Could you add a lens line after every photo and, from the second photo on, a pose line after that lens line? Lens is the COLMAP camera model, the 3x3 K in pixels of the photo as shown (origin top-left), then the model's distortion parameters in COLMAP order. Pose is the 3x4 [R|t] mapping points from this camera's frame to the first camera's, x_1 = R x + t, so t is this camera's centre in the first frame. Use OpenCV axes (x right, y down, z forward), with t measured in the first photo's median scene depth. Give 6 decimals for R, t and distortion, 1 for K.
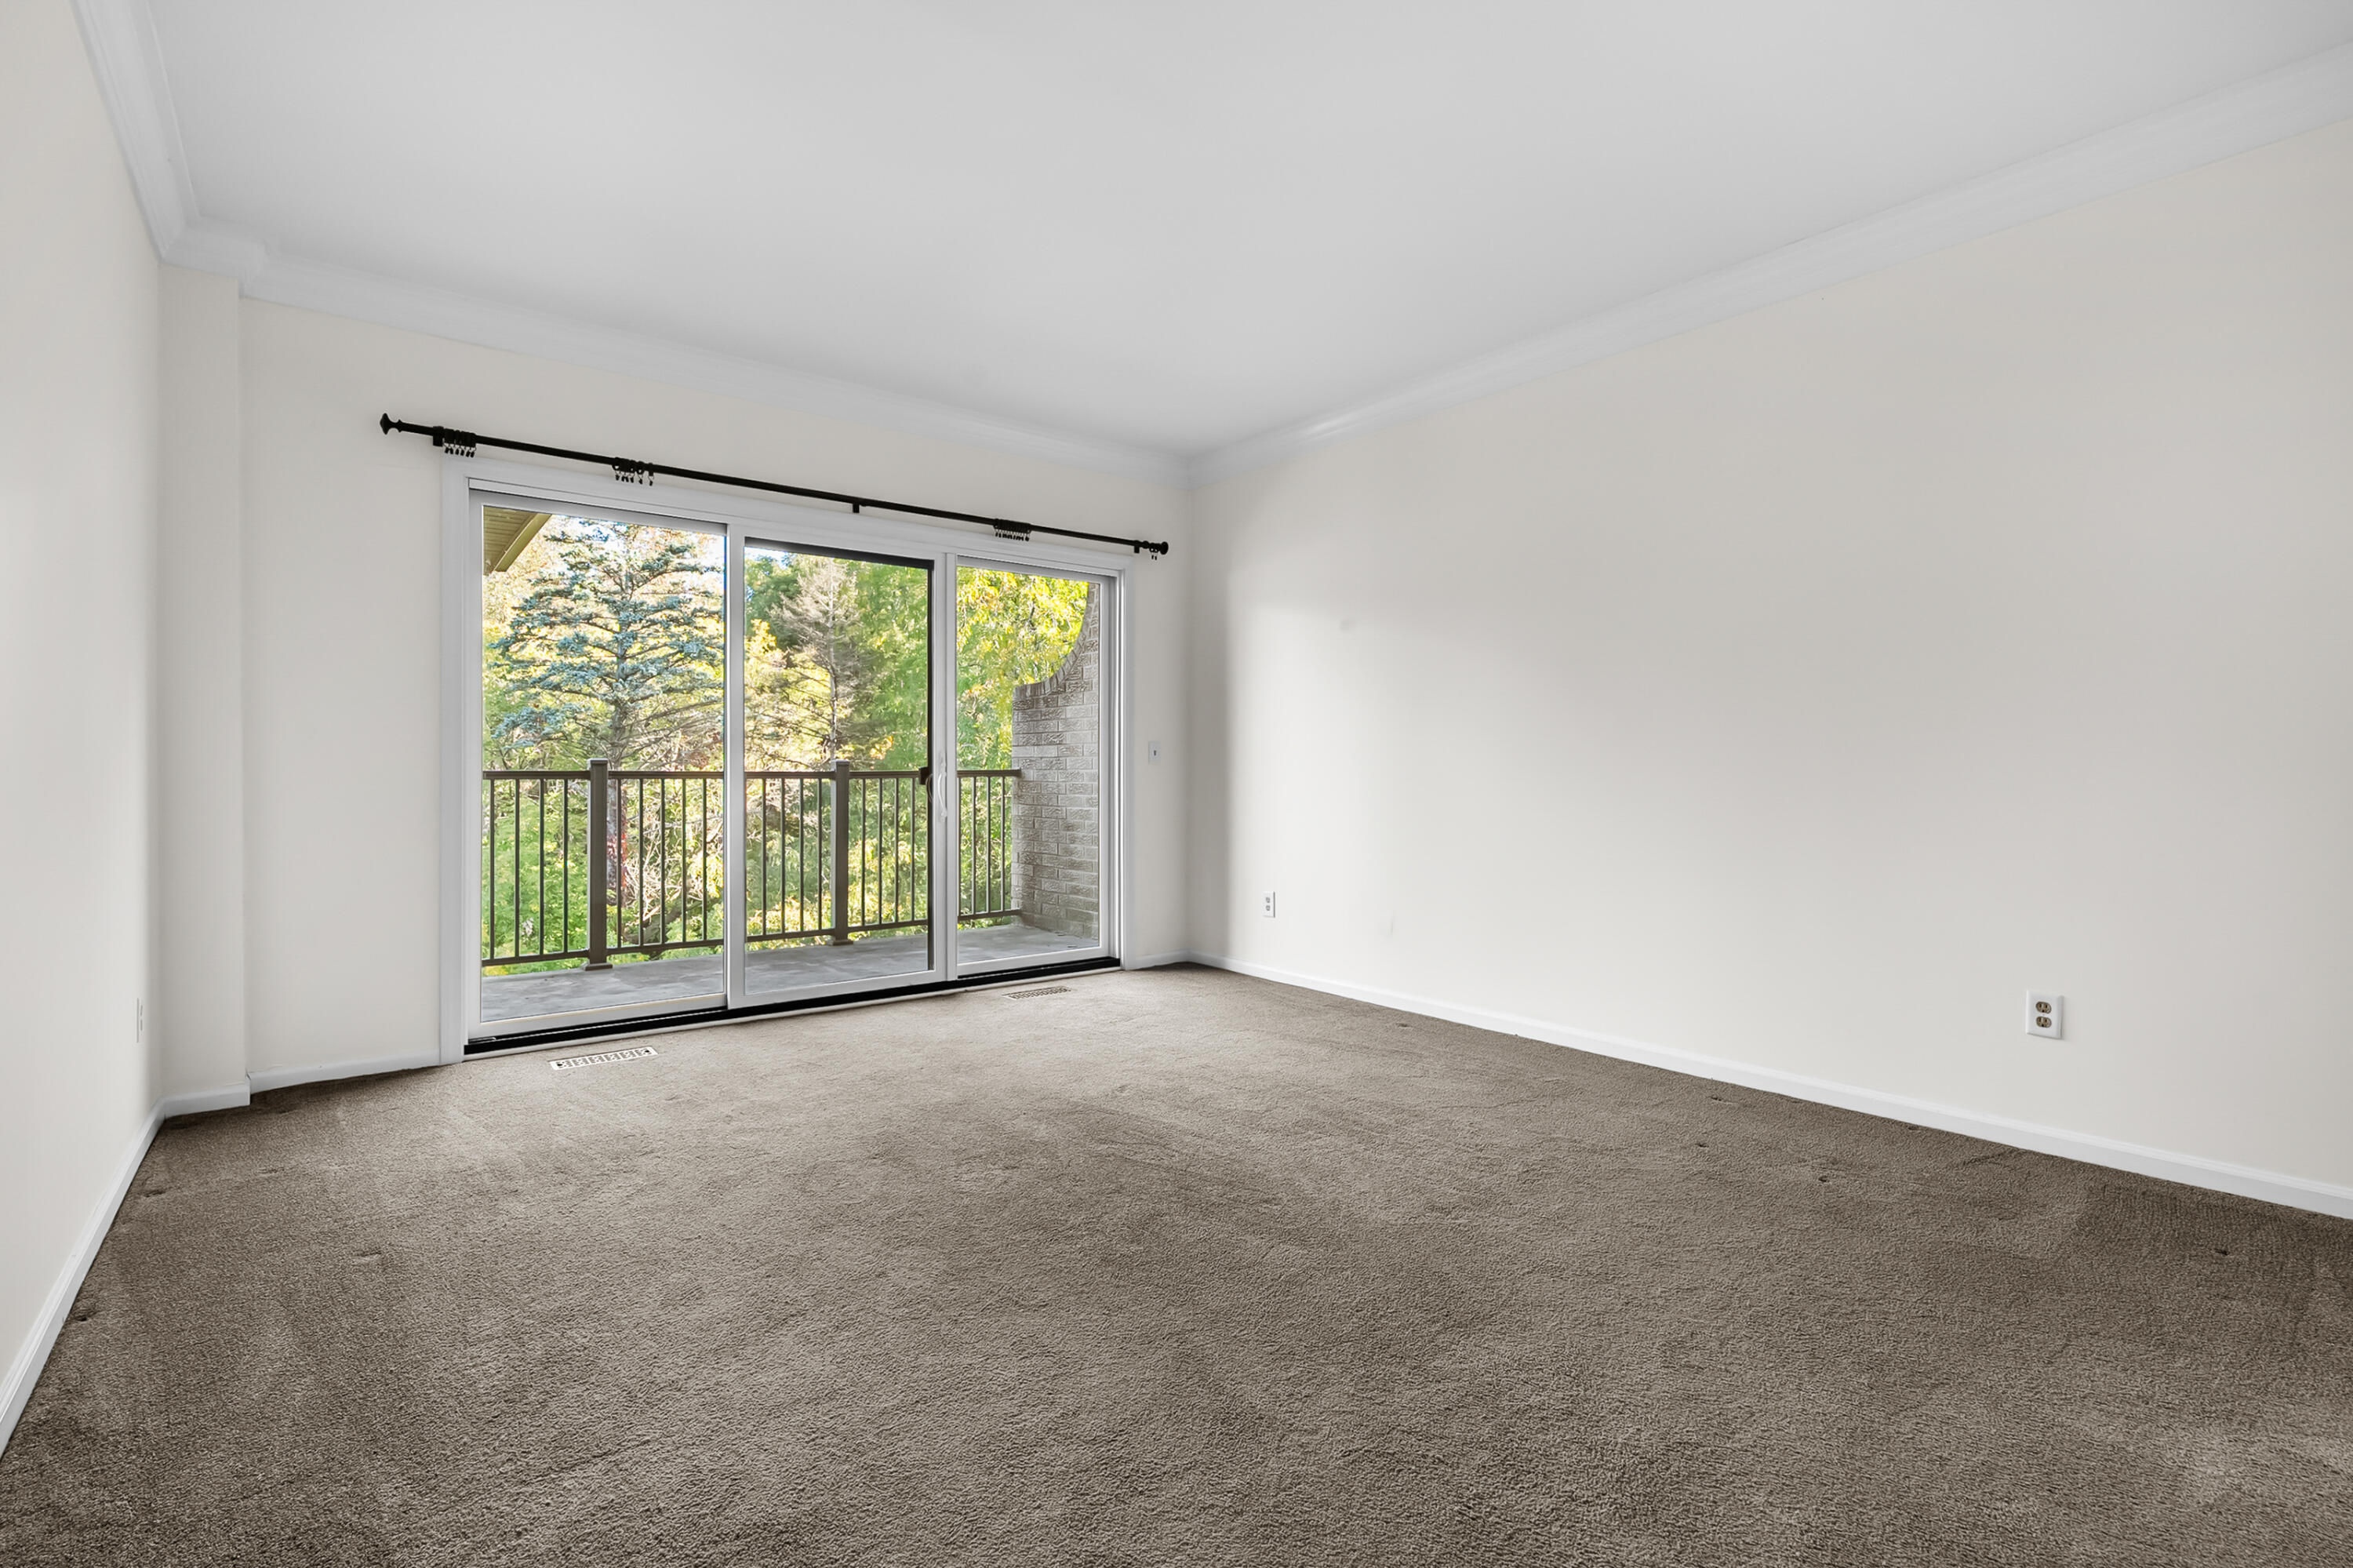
lens RADIAL K [[1070.3, 0, 1176.7], [0, 1070.3, 770.7], [0, 0, 1]] dist [-0.006987, 0.003066]
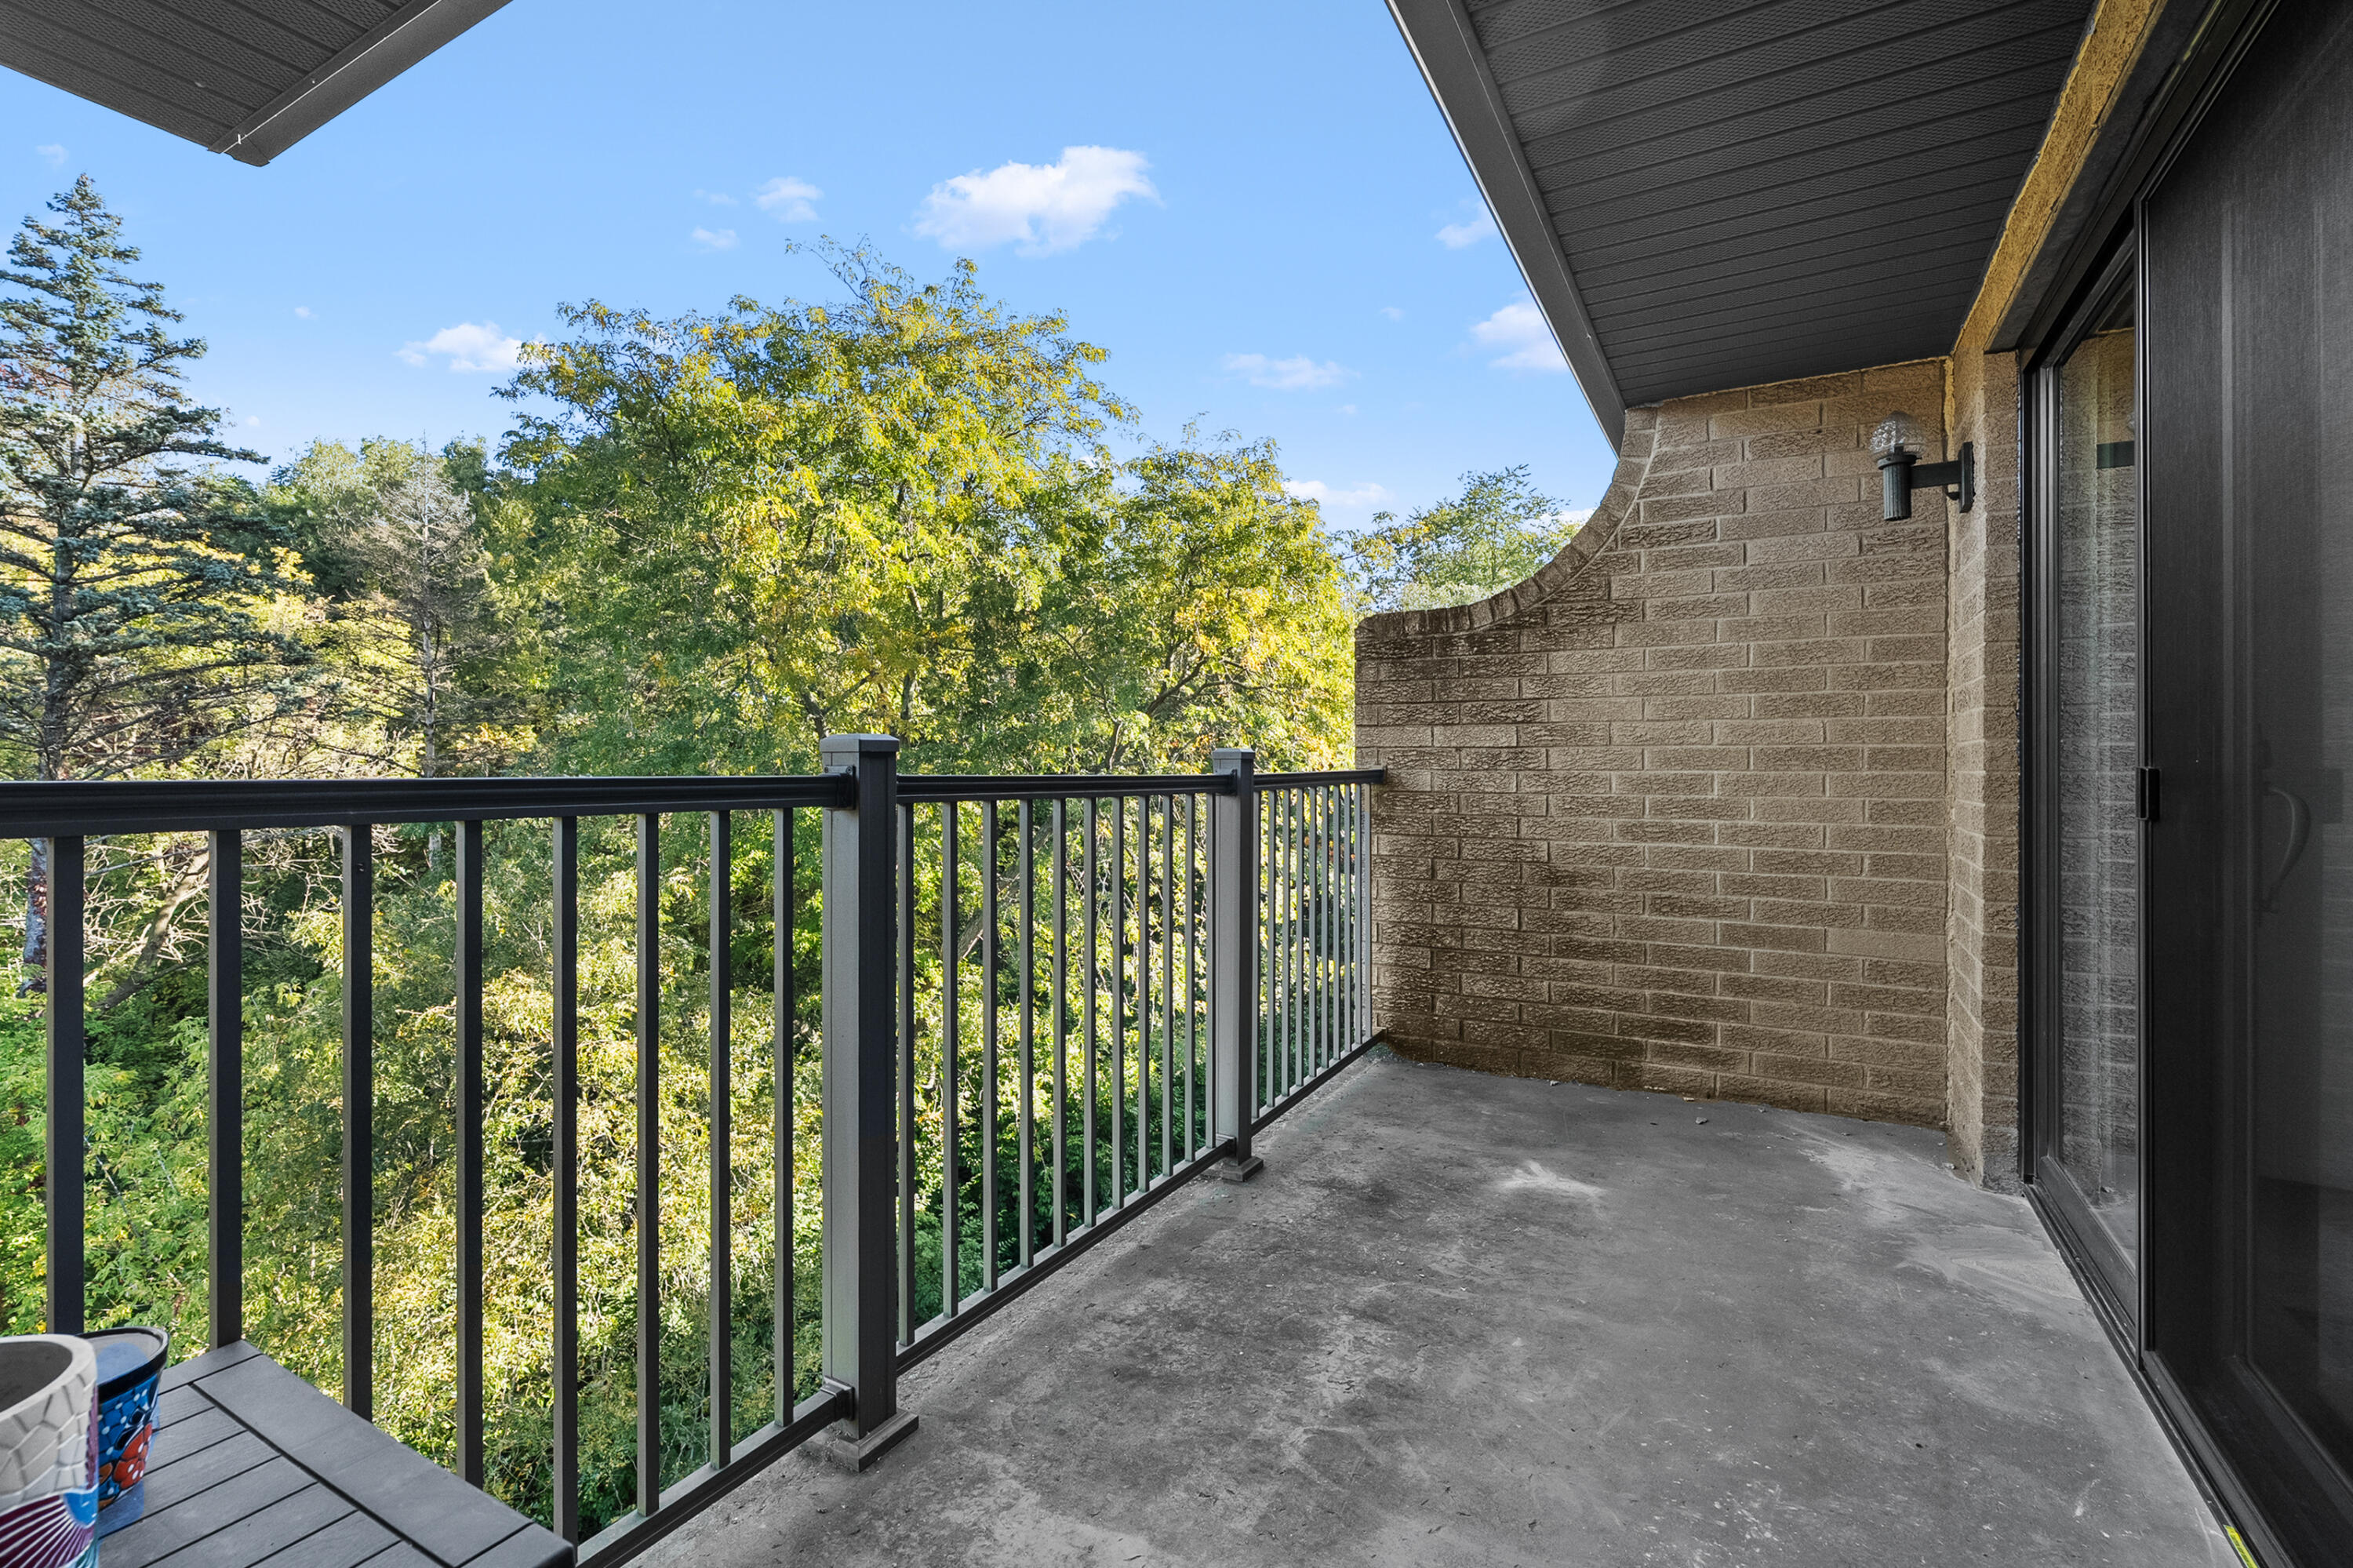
lens RADIAL K [[1070.3, 0, 1180.1], [0, 1070.3, 774.9], [0, 0, 1]] dist [-0.006987, 0.003066]
pose [[0.926136, -0.000510, 0.377189, -0.196478], [-0.002060, 0.999977, 0.006409, -0.000788], [-0.377183, -0.006713, 0.926114, 0.238616]]
